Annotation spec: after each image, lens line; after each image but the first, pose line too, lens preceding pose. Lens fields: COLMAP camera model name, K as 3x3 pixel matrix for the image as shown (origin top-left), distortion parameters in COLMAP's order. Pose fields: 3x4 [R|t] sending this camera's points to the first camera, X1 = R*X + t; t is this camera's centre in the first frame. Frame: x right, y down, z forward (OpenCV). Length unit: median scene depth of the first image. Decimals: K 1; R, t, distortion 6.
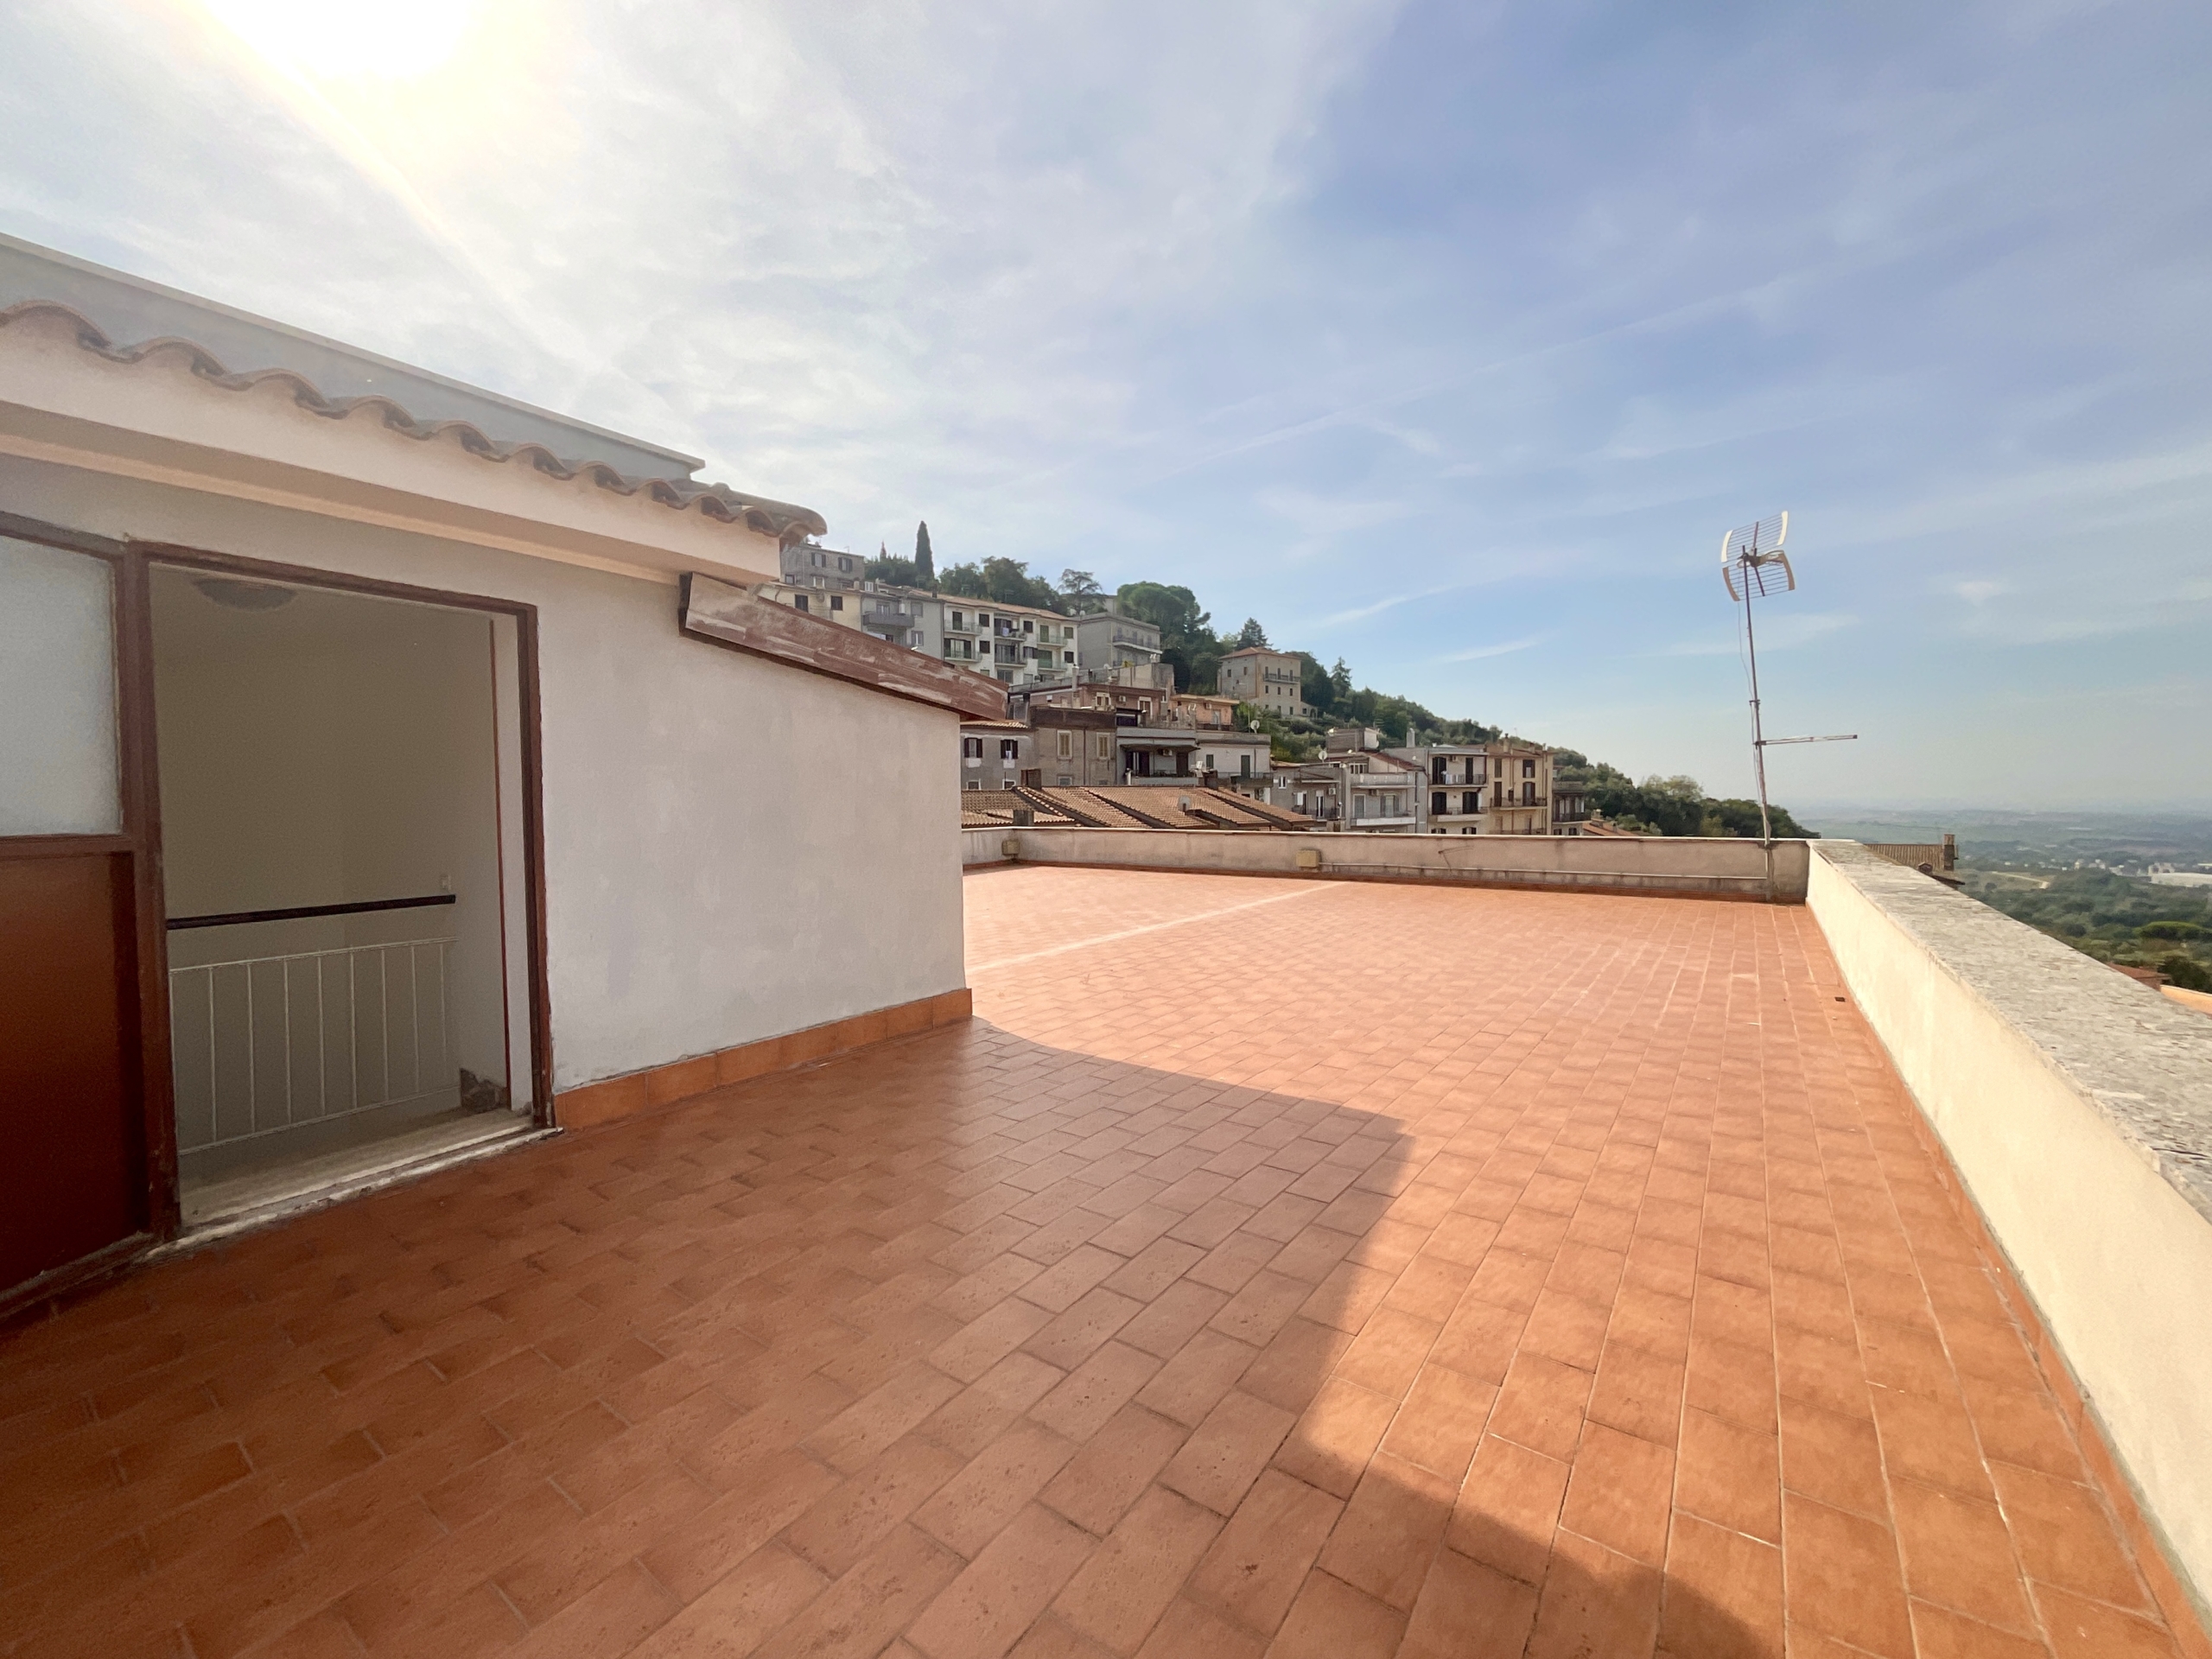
lens RADIAL K [[900.9, 0, 1113.5], [0, 900.9, 827.5], [0, 0, 1]] dist [-0.002559, 0.001298]
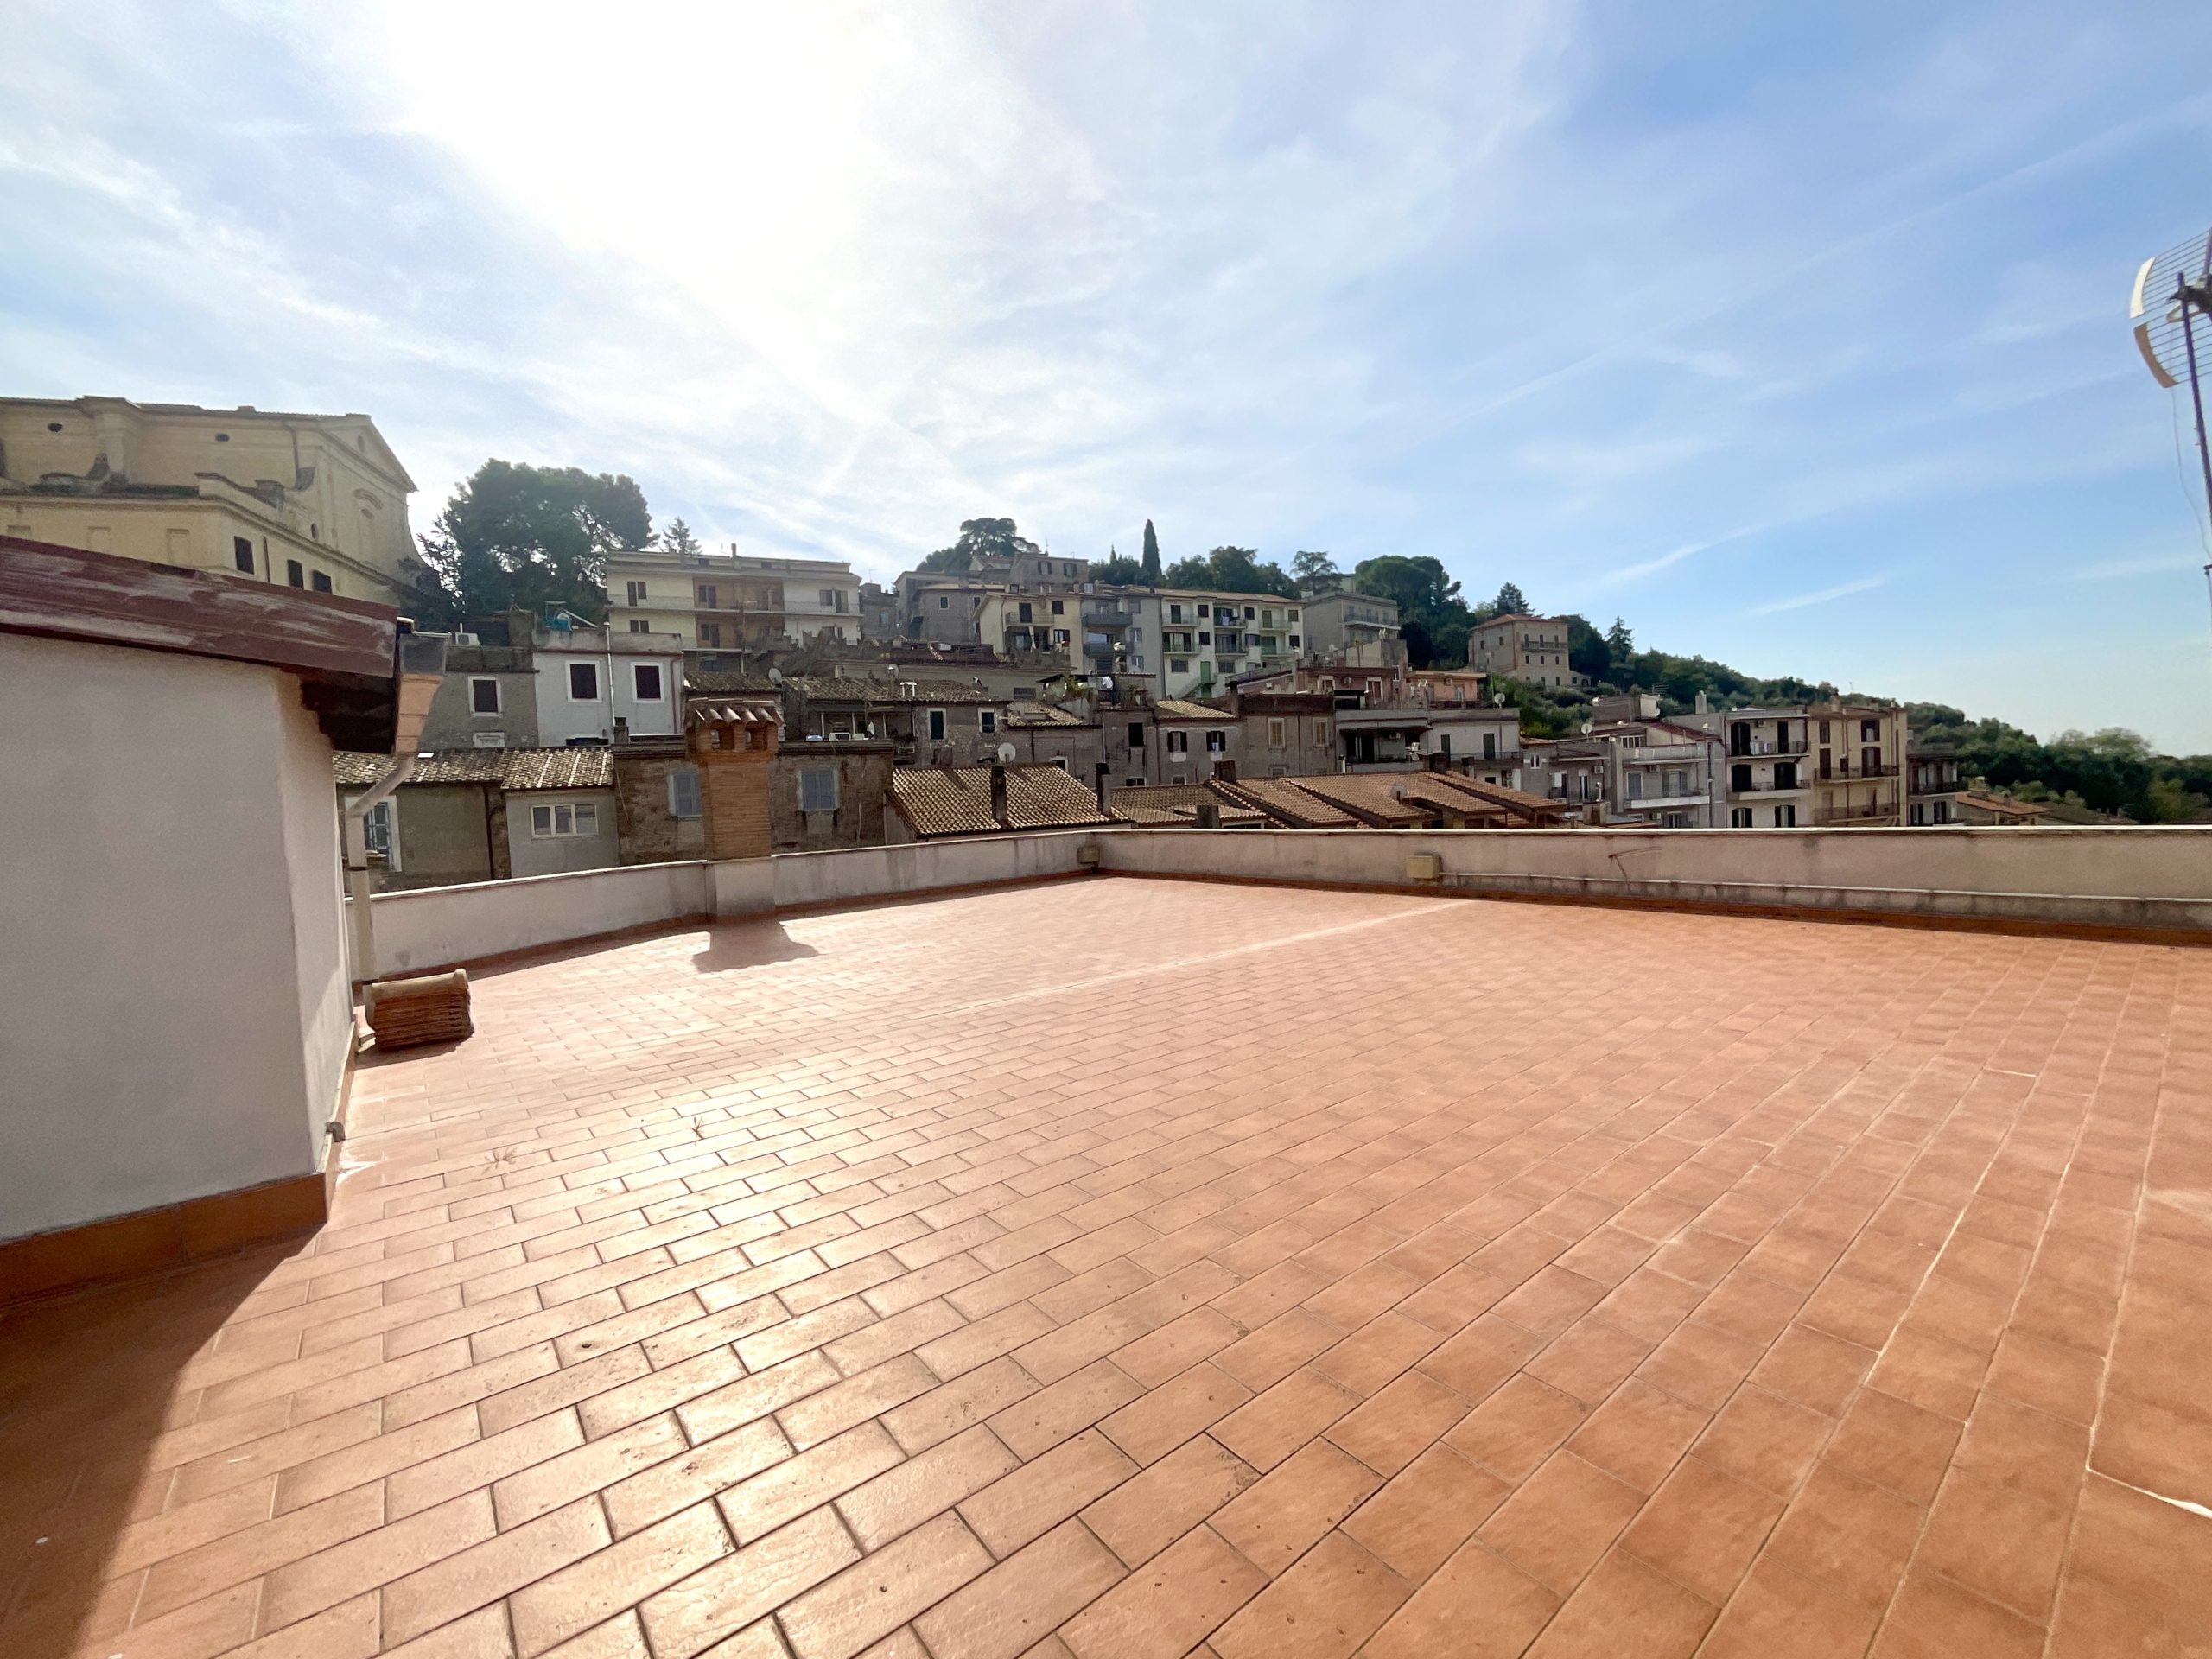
lens RADIAL K [[900.9, 0, 1110.0], [0, 900.9, 817.0], [0, 0, 1]] dist [-0.002559, 0.001298]
pose [[0.960812, -0.031119, -0.275448, 0.022182], [0.029871, 0.999516, -0.008727, -0.000816], [0.275586, 0.000157, 0.961276, 0.030185]]
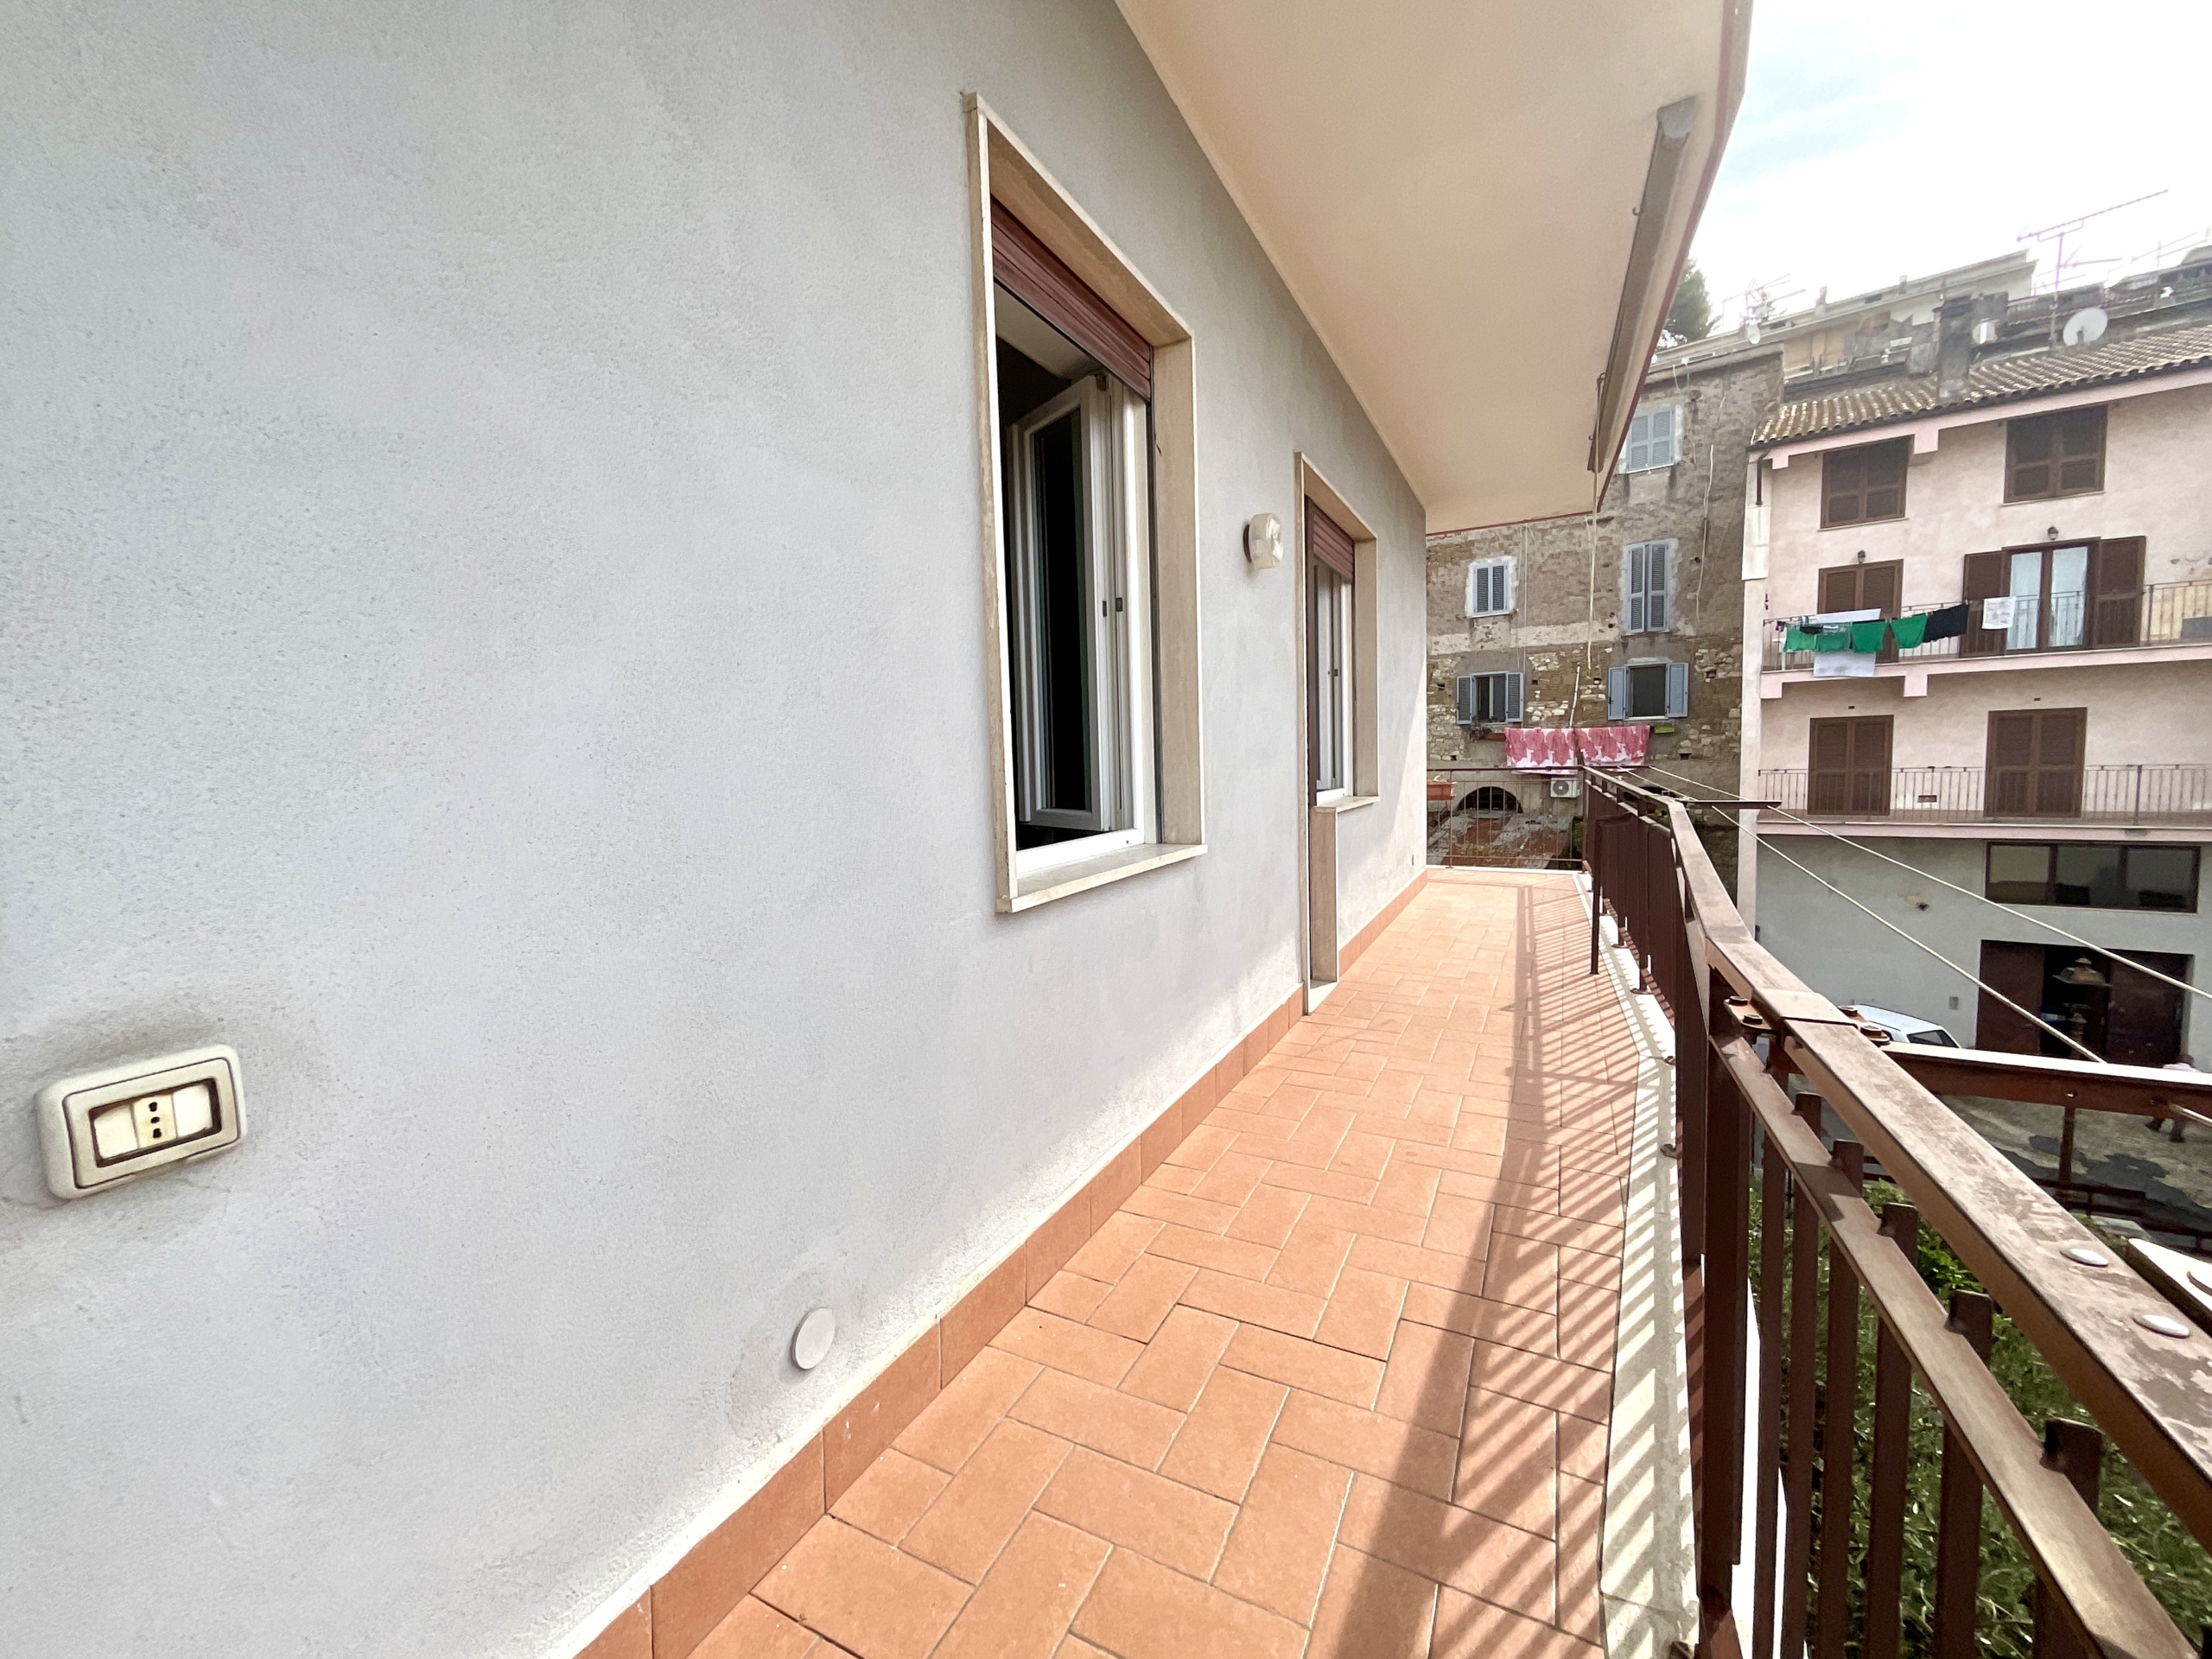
lens RADIAL K [[900.9, 0, 1104.4], [0, 900.9, 826.1], [0, 0, 1]] dist [-0.002559, 0.001298]
pose [[0.157033, 0.085780, -0.983861, 0.052354], [-0.003357, 0.996261, 0.086326, 0.063214], [0.987588, -0.010253, 0.156733, 0.128291]]
